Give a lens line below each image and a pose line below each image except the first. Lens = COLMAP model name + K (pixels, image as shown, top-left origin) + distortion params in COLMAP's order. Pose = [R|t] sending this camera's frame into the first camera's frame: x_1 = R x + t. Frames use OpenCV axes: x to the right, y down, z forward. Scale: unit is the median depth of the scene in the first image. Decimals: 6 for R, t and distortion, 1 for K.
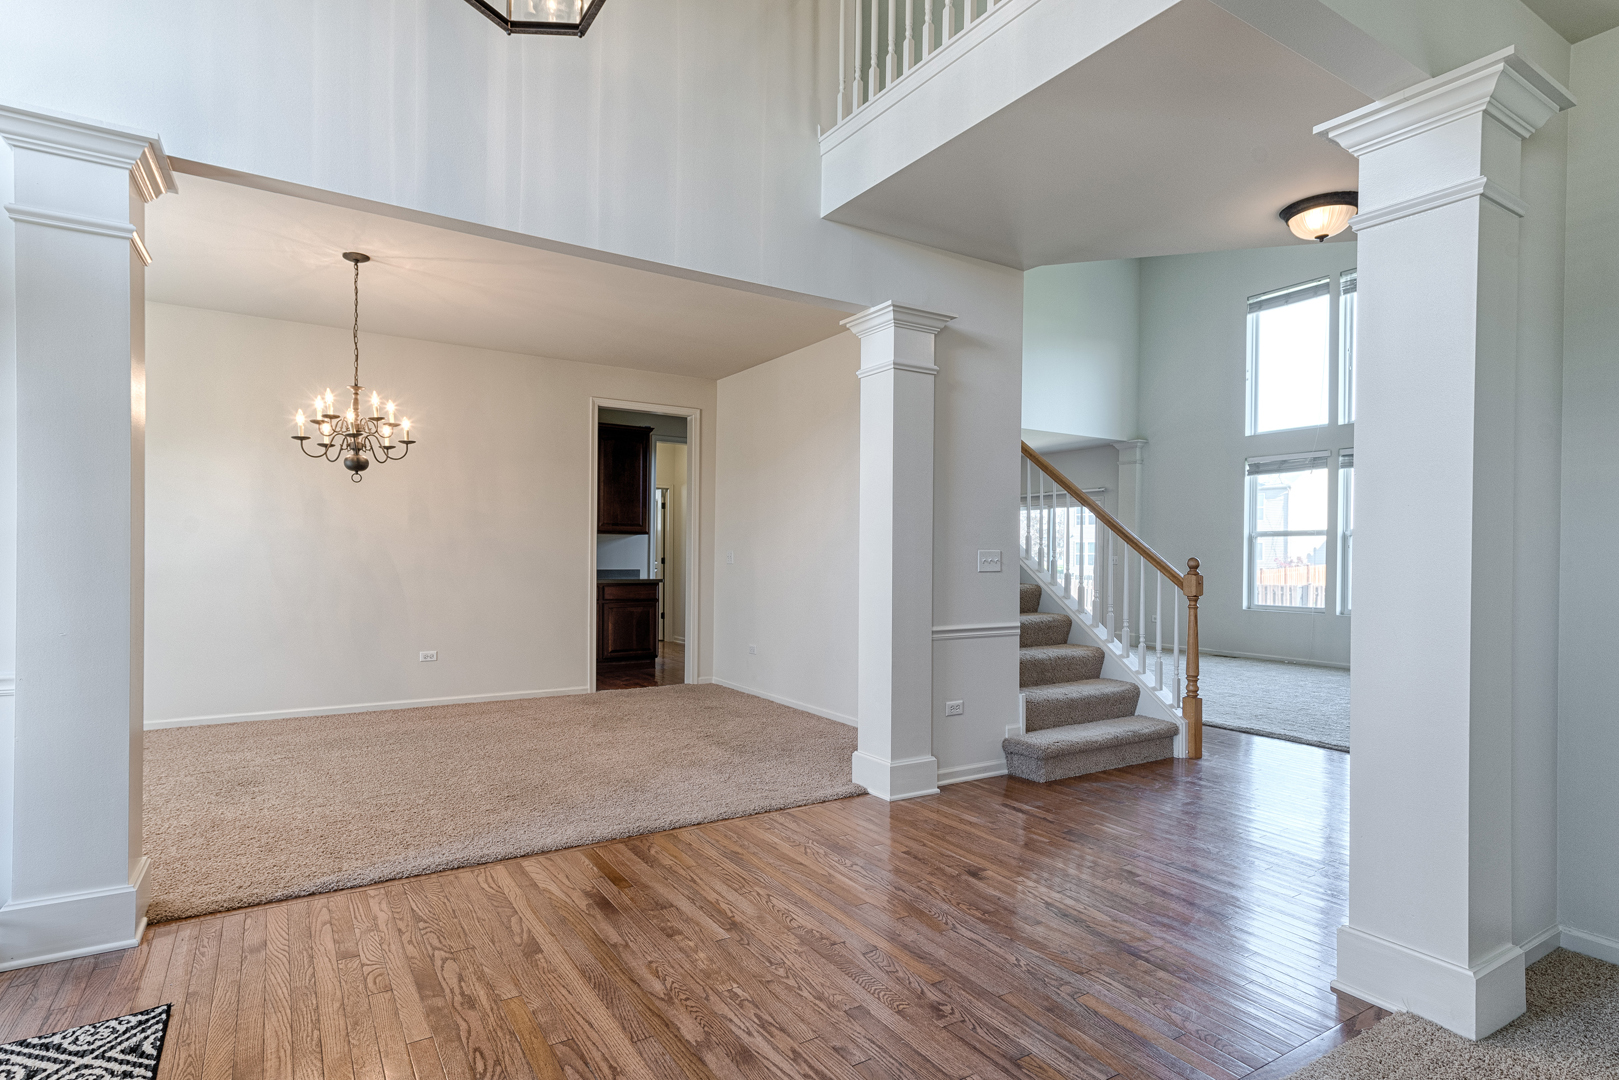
lens RADIAL K [[845.5, 0, 792.1], [0, 845.5, 560.5], [0, 0, 1]] dist [0.002604, 0.000030]
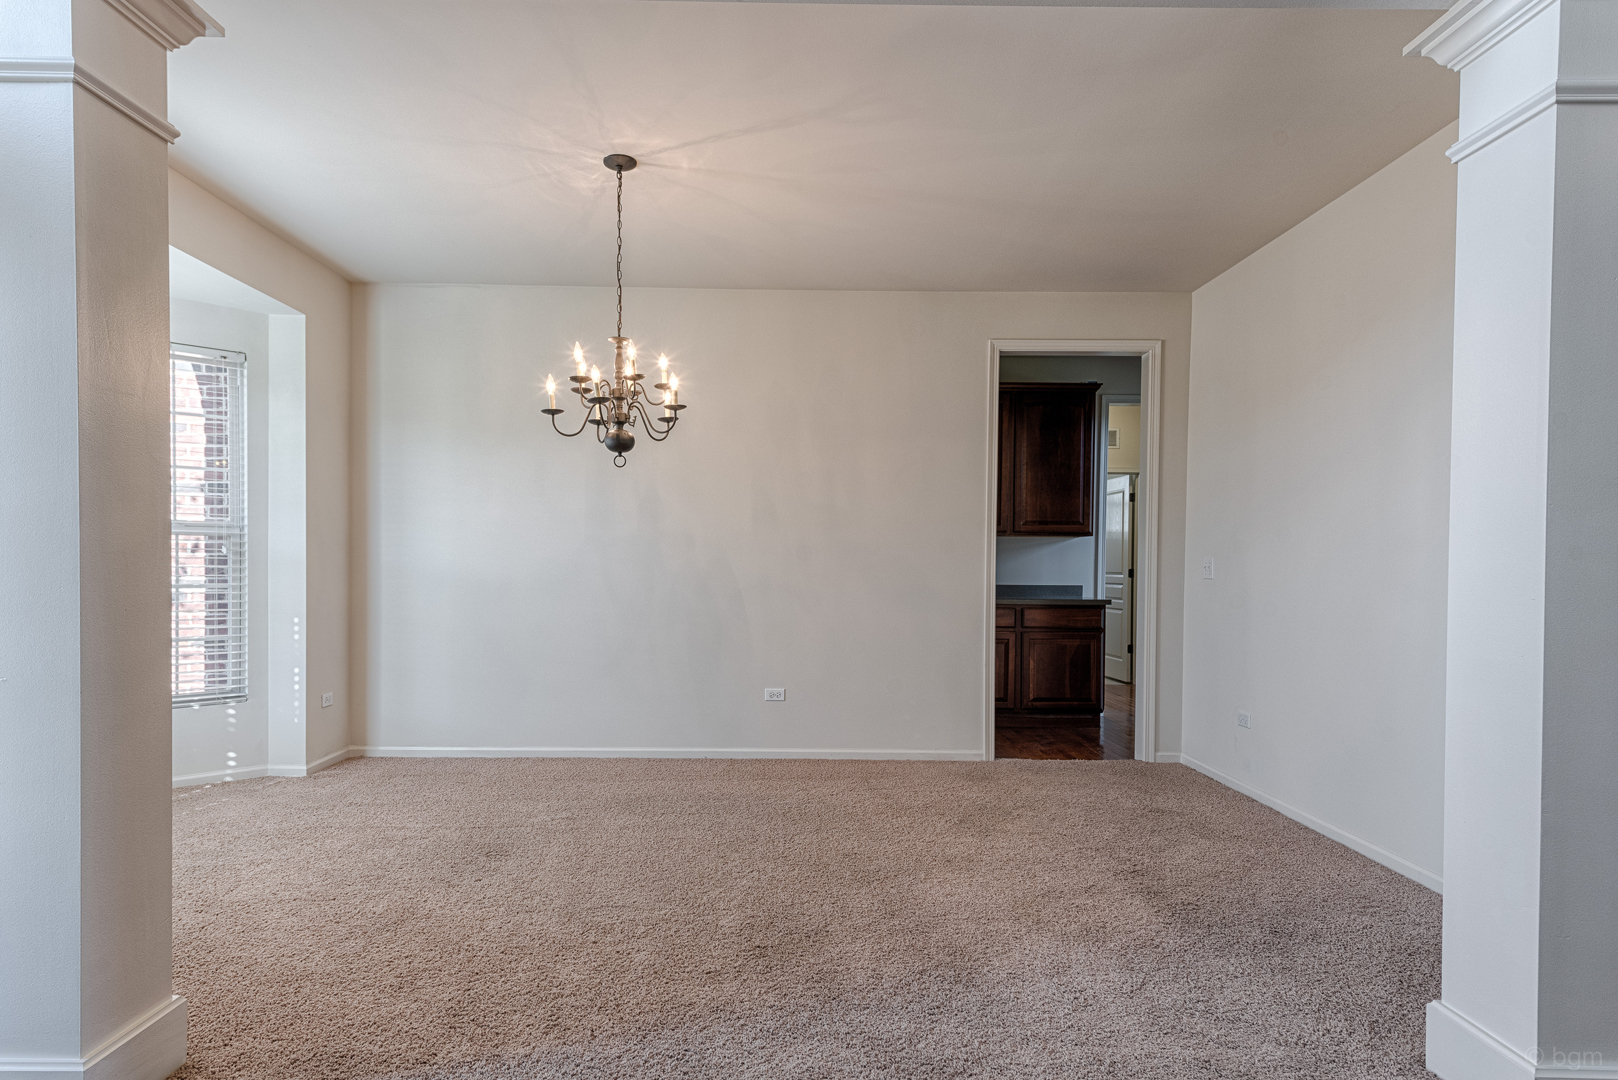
lens RADIAL K [[948.0, 0, 771.4], [0, 948.0, 578.2], [0, 0, 1]] dist [0.028337, -0.011349]
pose [[0.849339, 0.007137, -0.527799, 0.028928], [-0.003767, 0.999965, 0.007459, -0.000862], [0.527834, -0.004347, 0.849336, 0.254543]]
